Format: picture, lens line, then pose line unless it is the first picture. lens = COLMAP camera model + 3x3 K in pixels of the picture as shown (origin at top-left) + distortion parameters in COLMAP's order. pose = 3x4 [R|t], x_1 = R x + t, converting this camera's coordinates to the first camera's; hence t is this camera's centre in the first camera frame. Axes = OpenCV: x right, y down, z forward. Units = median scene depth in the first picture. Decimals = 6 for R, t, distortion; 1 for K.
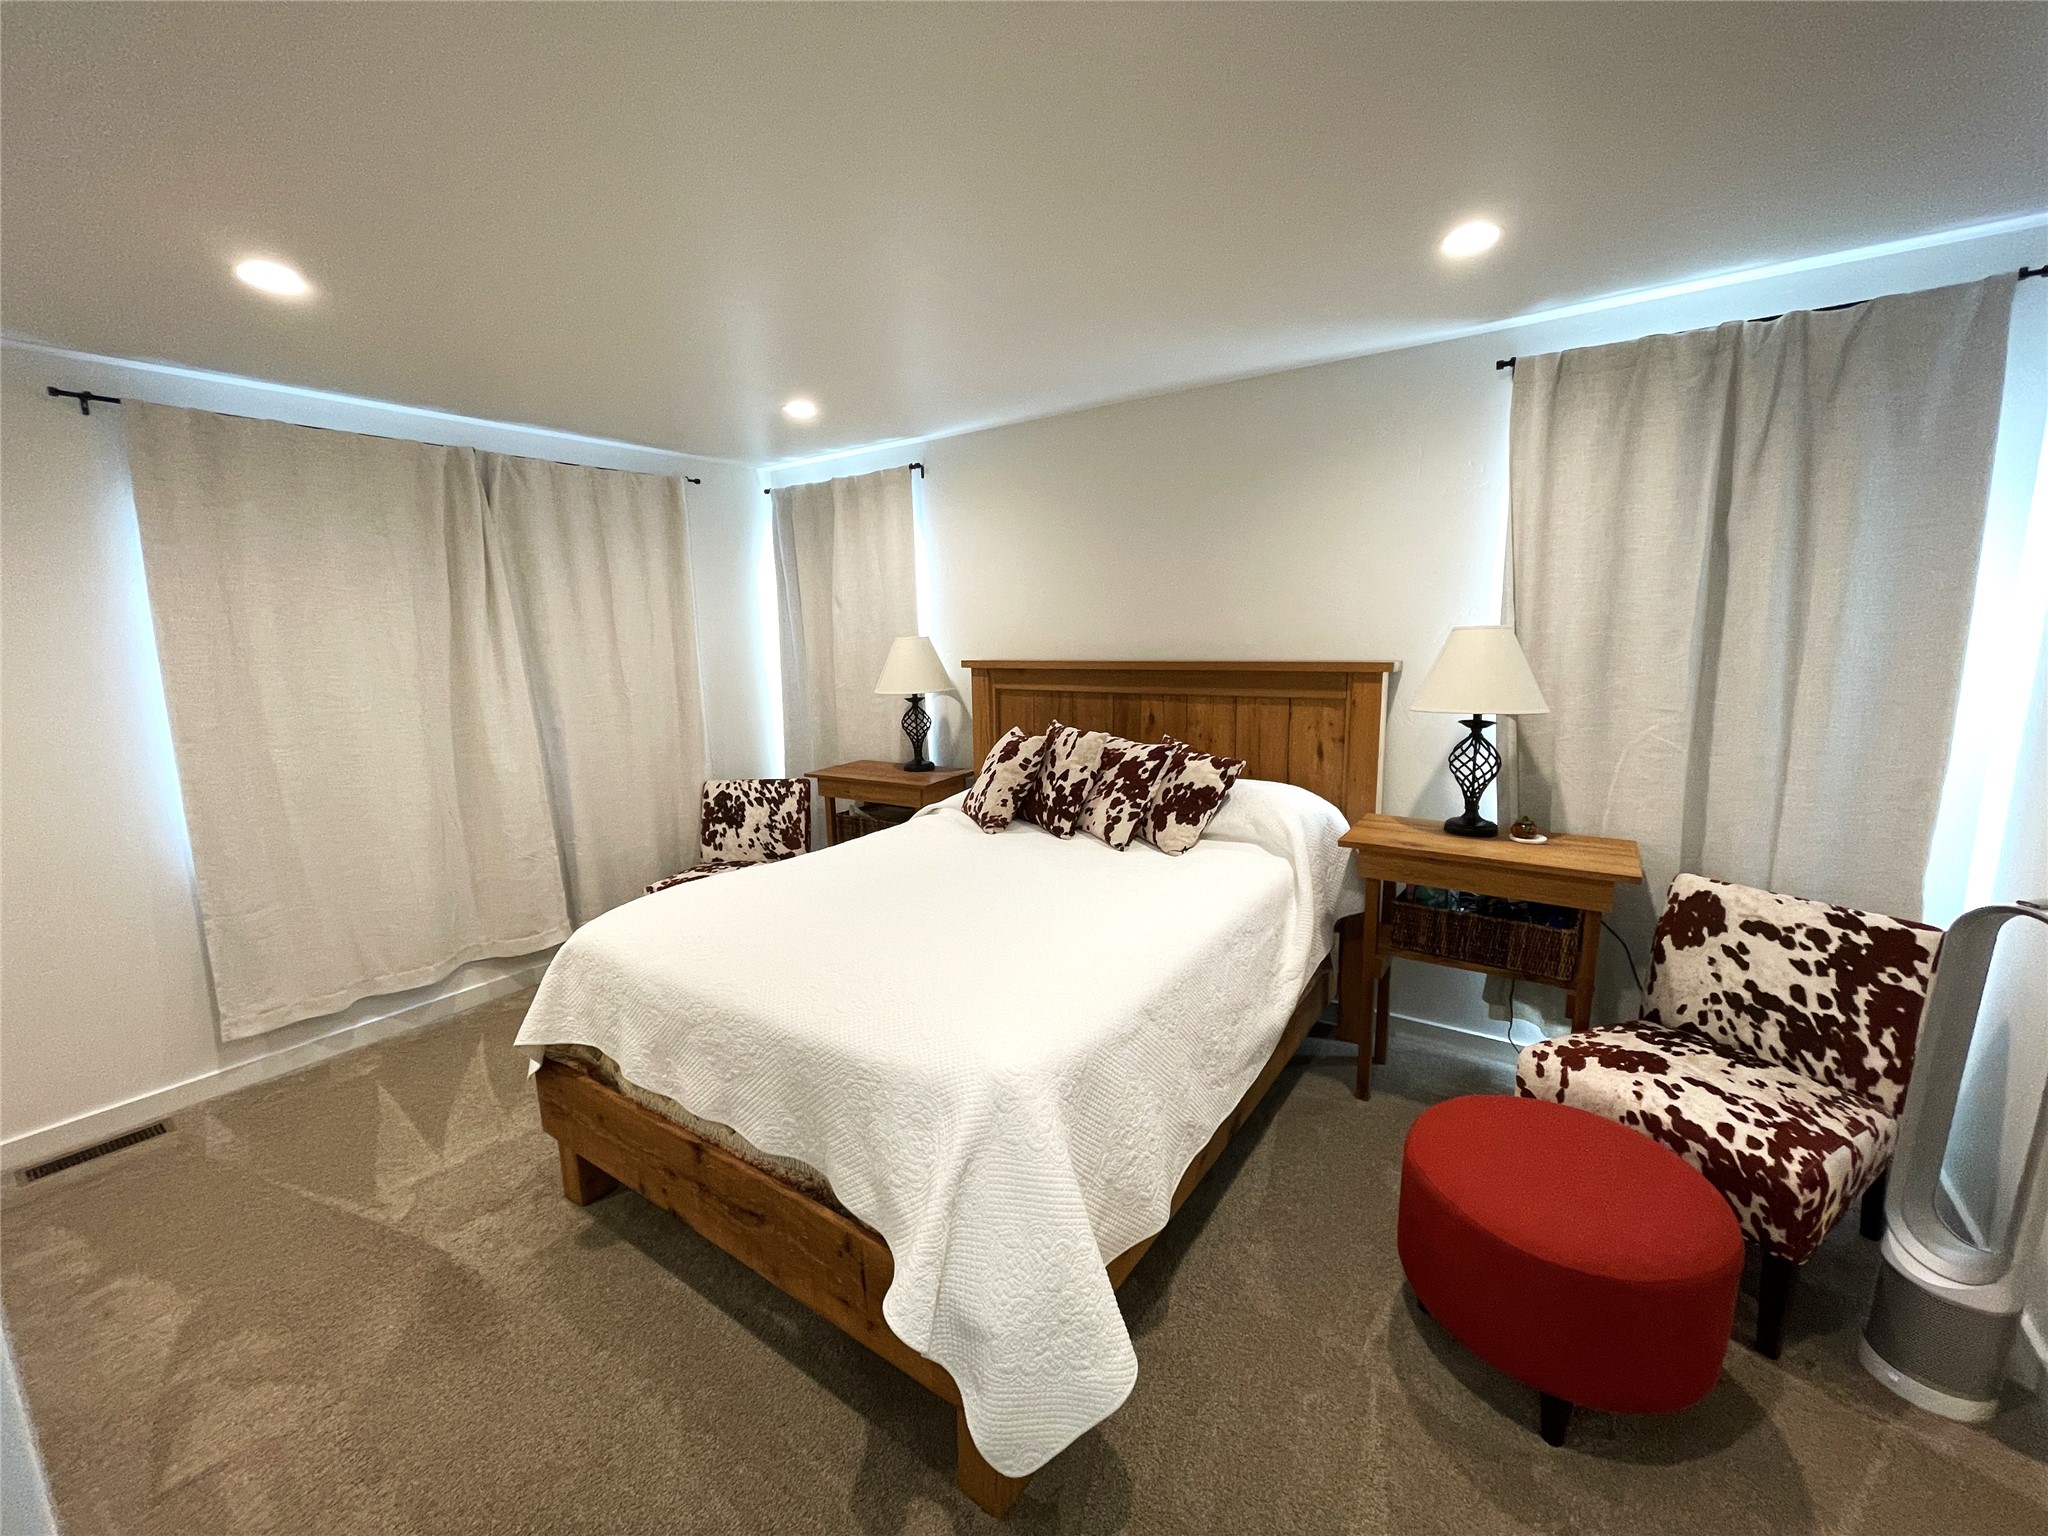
lens RADIAL K [[825.1, 0, 1026.3], [0, 825.1, 773.1], [0, 0, 1]] dist [0.000897, -0.000043]
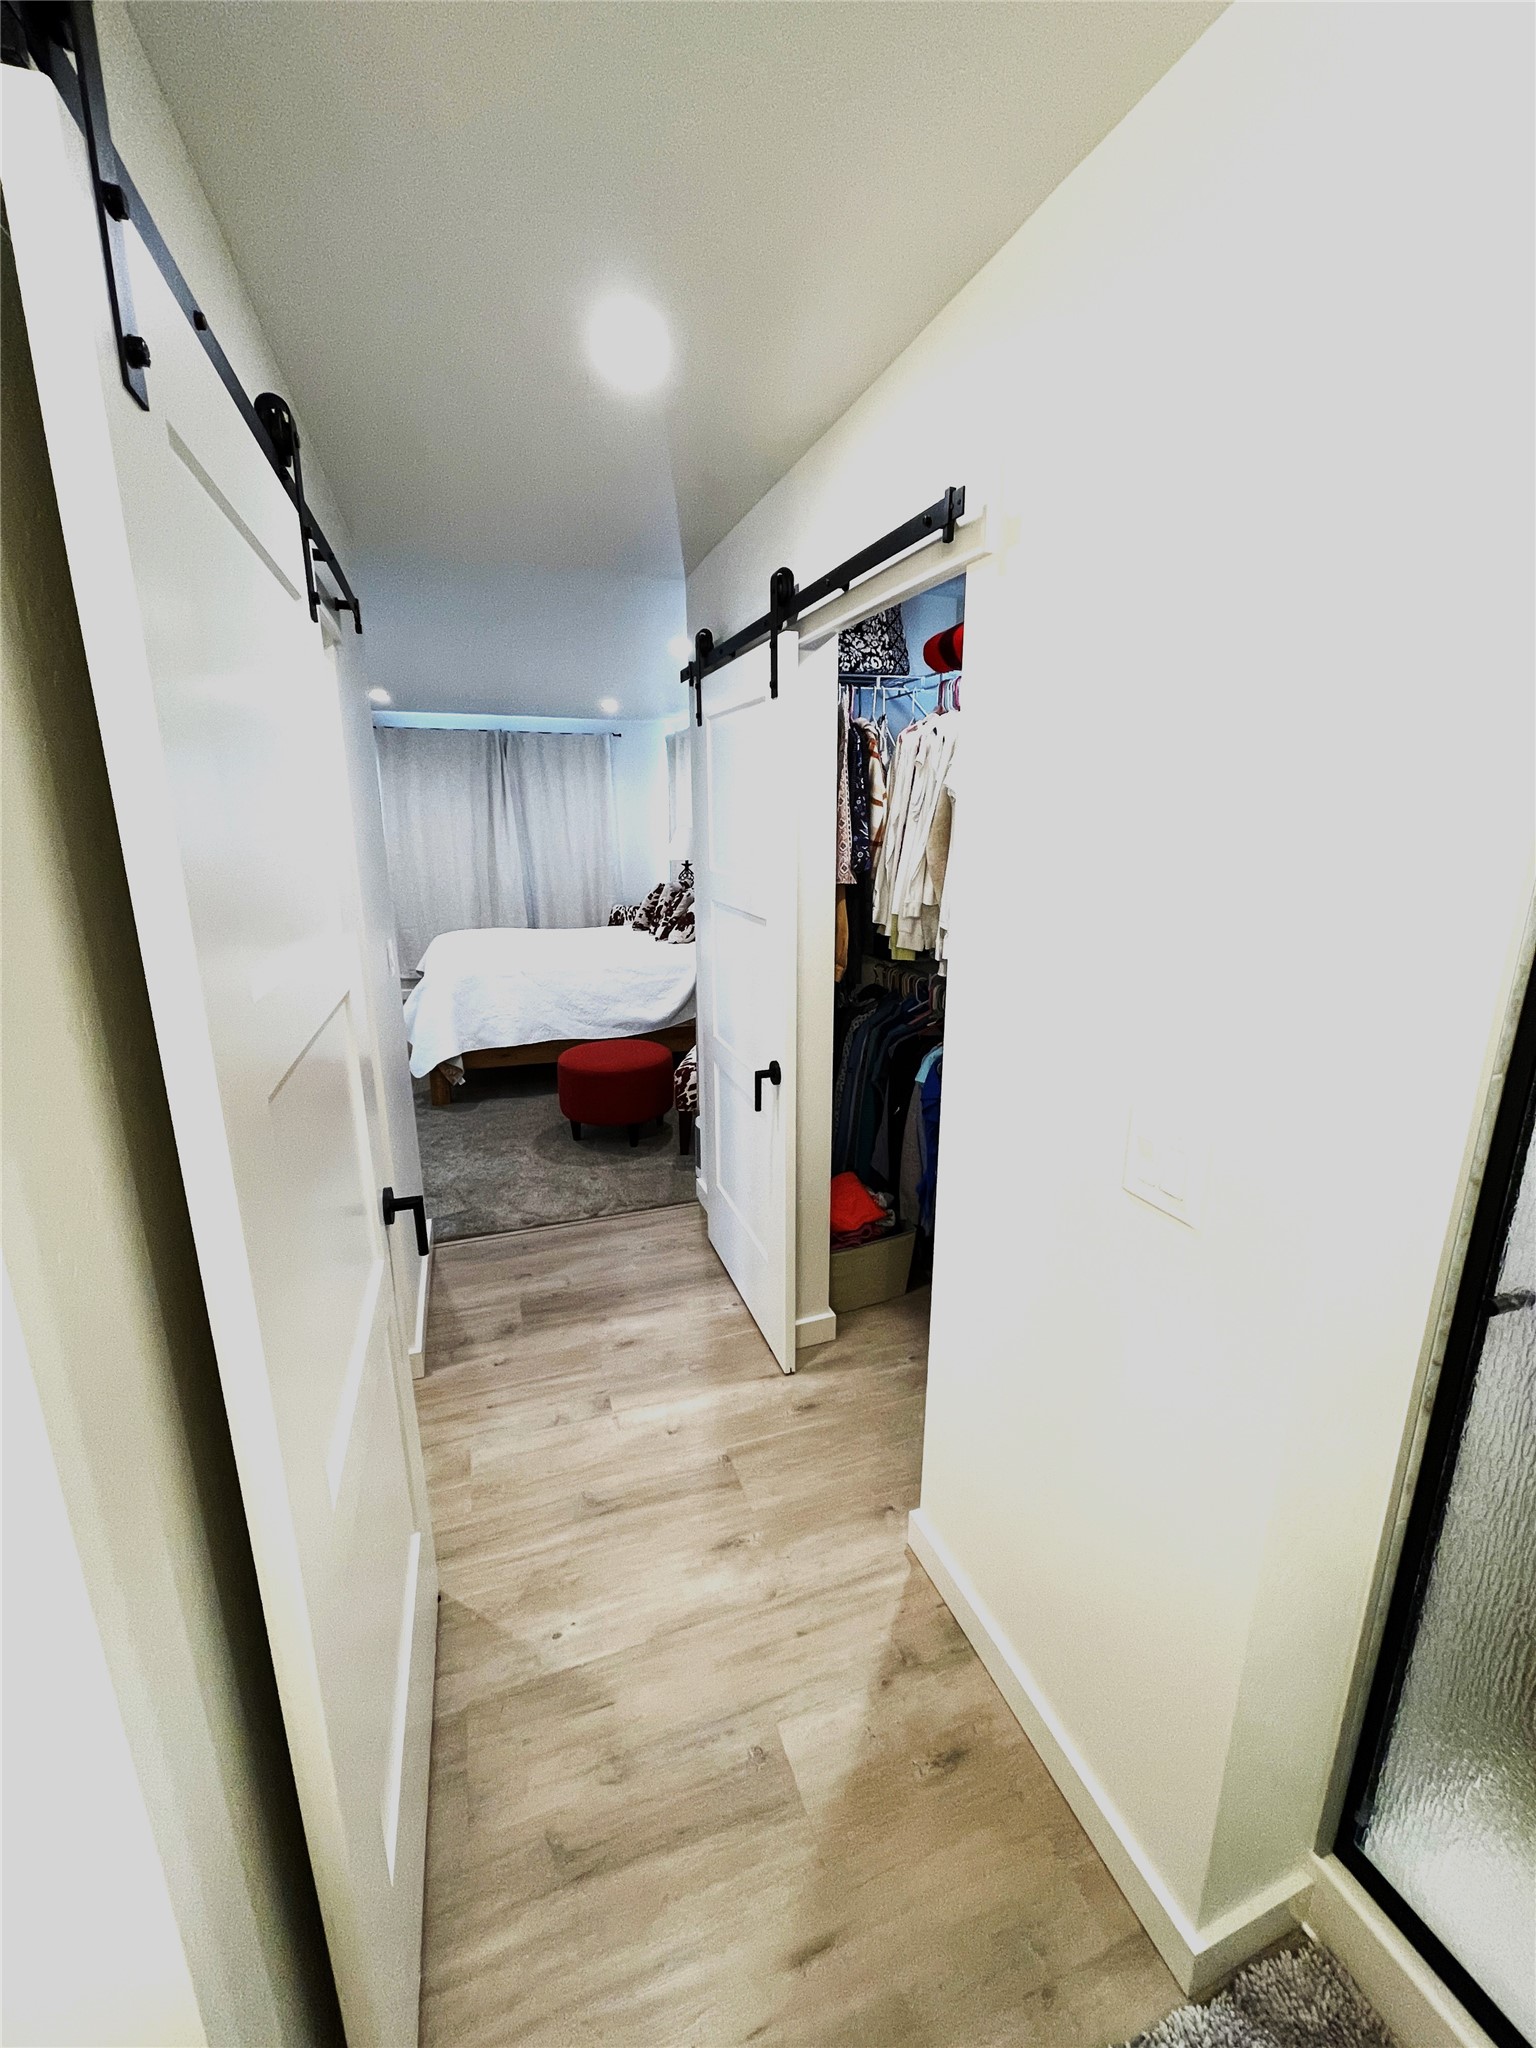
lens RADIAL K [[825.1, 0, 770.1], [0, 825.1, 1021.4], [0, 0, 1]] dist [0.000897, -0.000043]
pose [[0.825825, 0.167661, -0.538427, 1.333310], [-0.129228, 0.985638, 0.108712, 0.032330], [0.548921, -0.020197, 0.835630, -0.469629]]
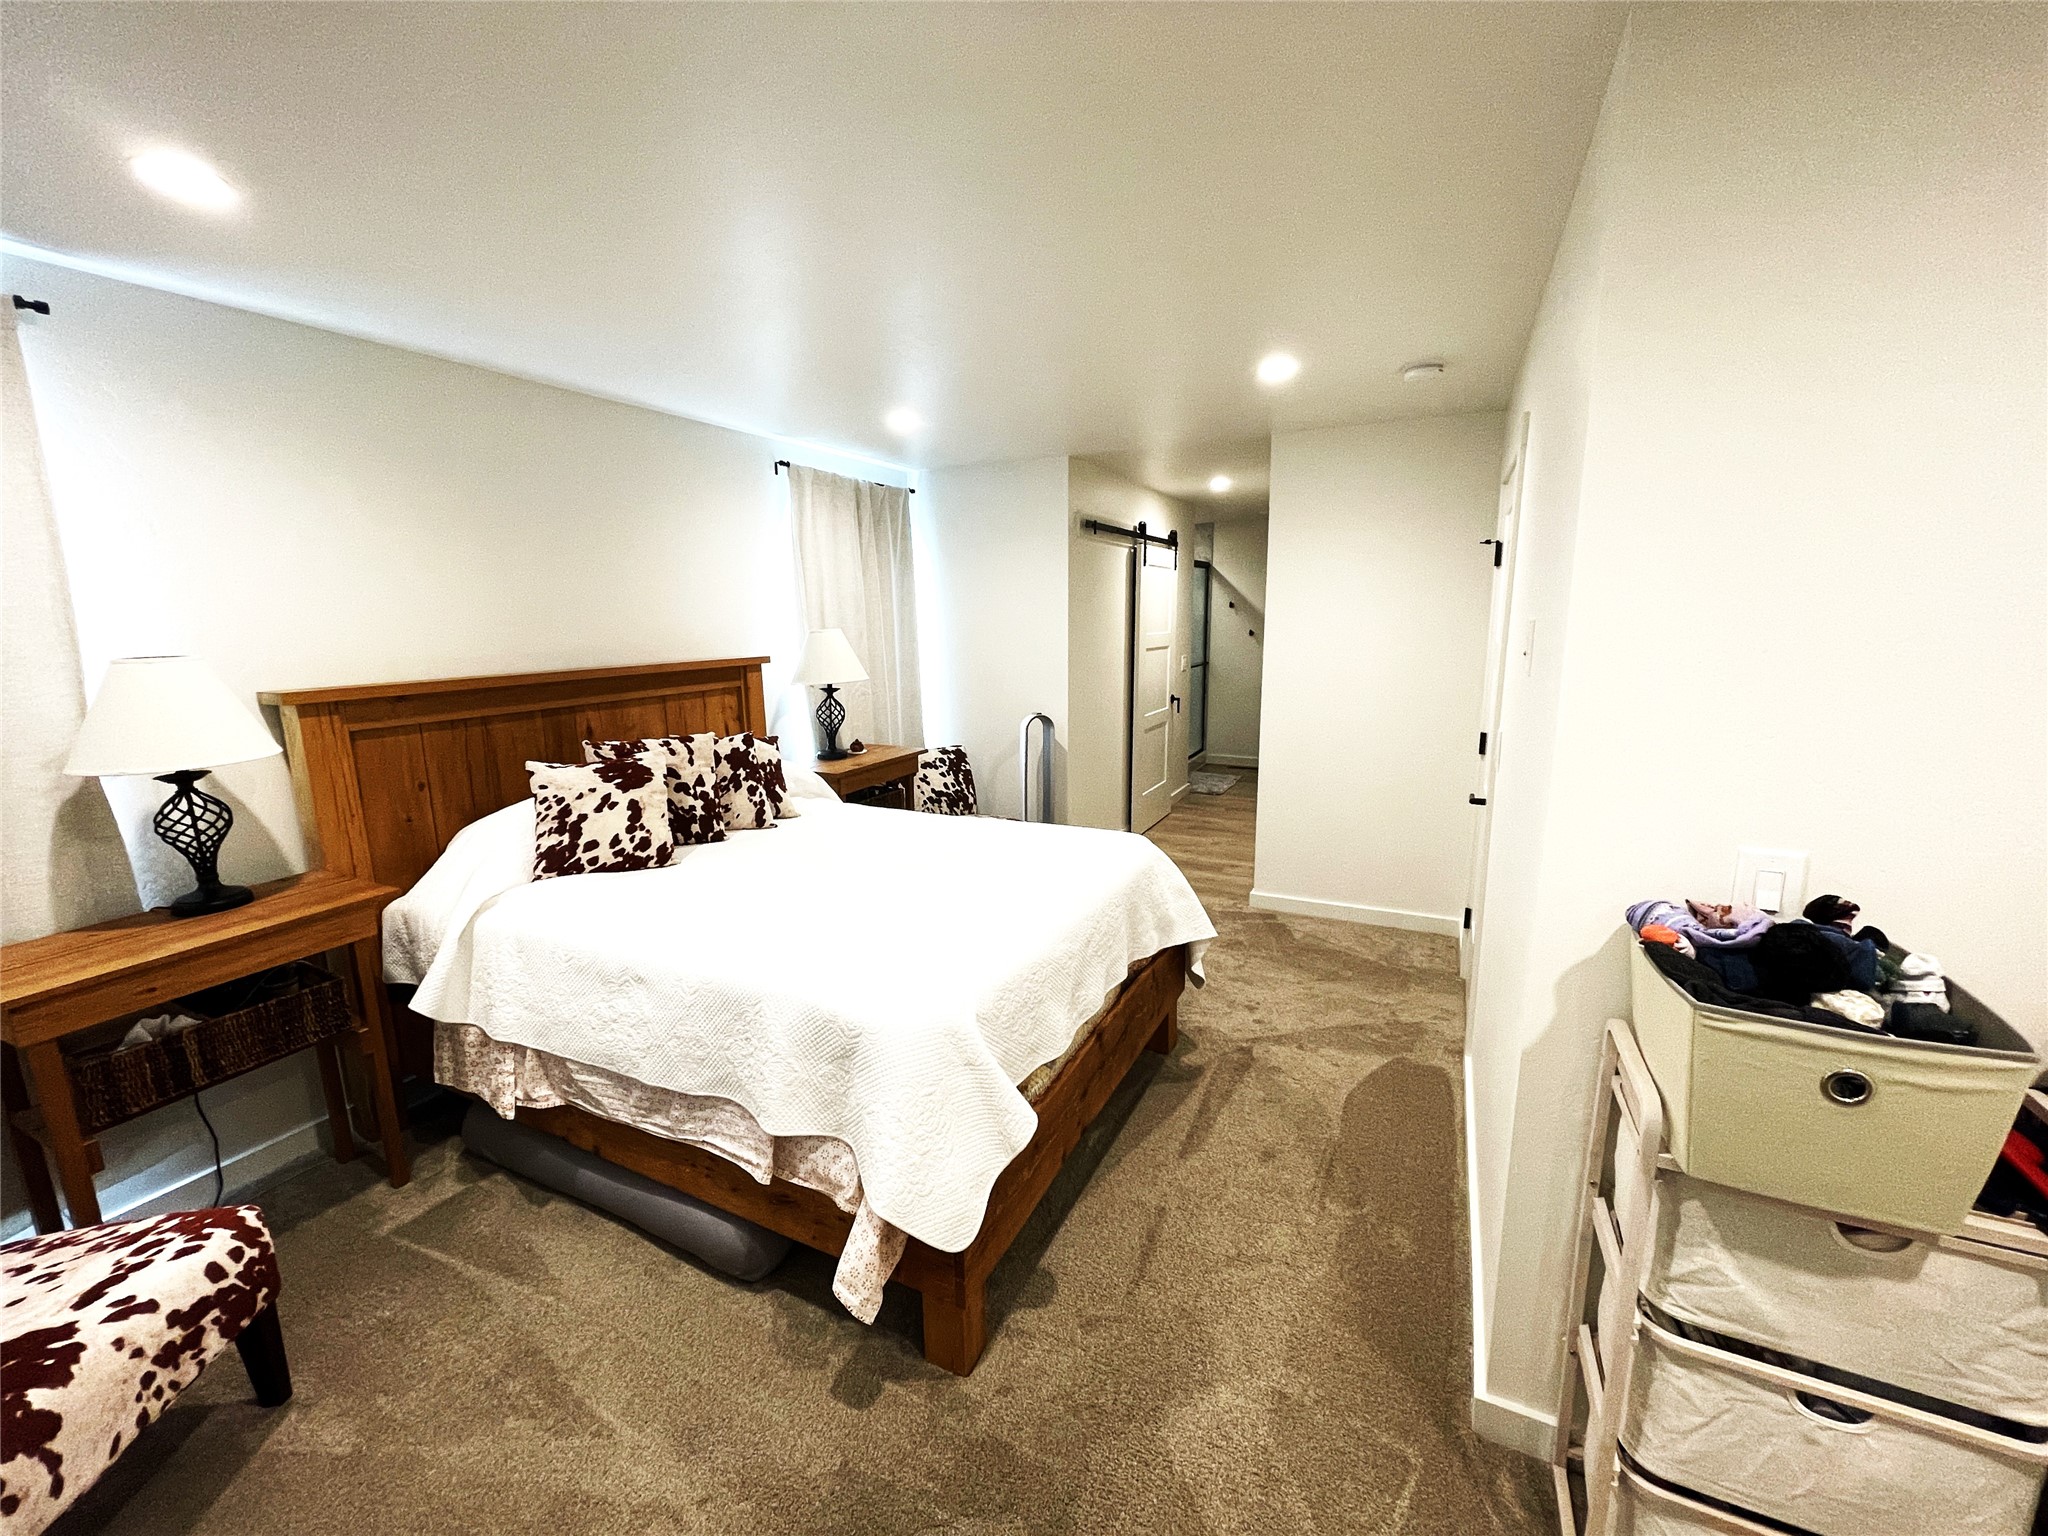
lens RADIAL K [[825.1, 0, 1025.2], [0, 825.1, 765.8], [0, 0, 1]] dist [0.000897, -0.000043]
pose [[-0.168577, -0.142352, 0.975355, -0.942795], [0.207784, 0.962149, 0.176337, -0.103594], [-0.963539, 0.232390, -0.132618, 0.759389]]
